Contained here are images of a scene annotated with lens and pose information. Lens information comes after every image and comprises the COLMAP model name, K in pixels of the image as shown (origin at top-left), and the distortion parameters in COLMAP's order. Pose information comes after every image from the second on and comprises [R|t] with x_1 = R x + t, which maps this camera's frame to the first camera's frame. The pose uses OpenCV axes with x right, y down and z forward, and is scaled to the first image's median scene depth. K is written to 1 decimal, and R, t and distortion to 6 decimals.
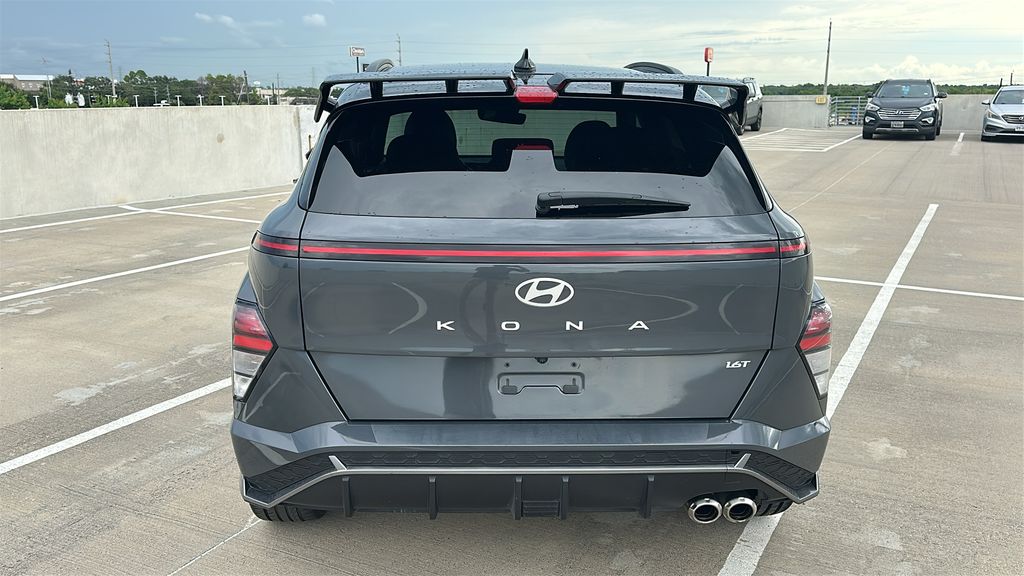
lens RADIAL K [[940.5, 0, 512.0], [0, 940.5, 288.0], [0, 0, 1]] dist [0.037731, 0.003944]
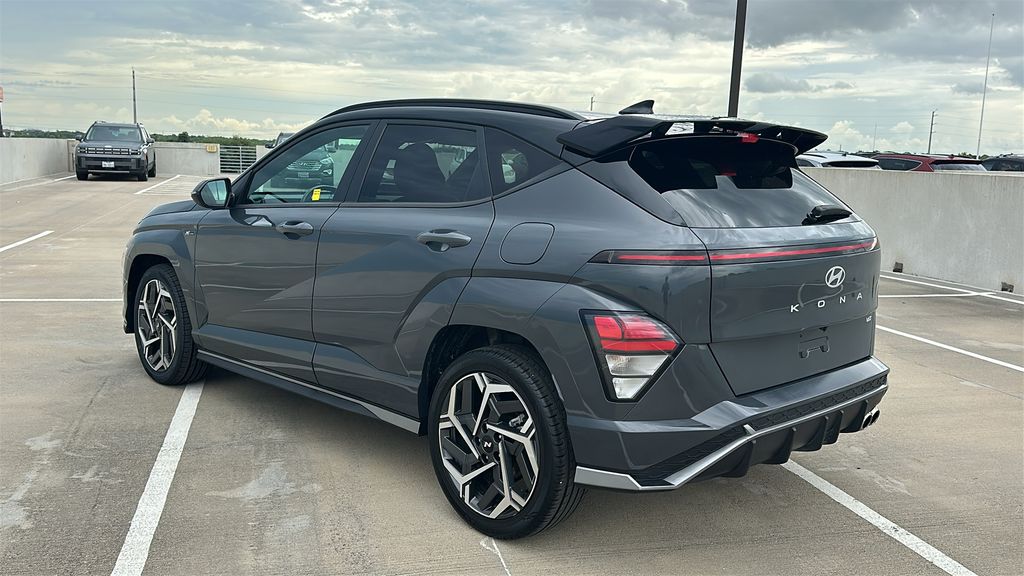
lens RADIAL K [[940.5, 0, 512.0], [0, 940.5, 288.0], [0, 0, 1]] dist [0.037731, 0.003944]
pose [[0.715960, -0.078146, 0.693754, -1.235642], [0.114138, 0.993447, -0.005888, -0.024613], [-0.688748, 0.083399, 0.720188, 0.317303]]
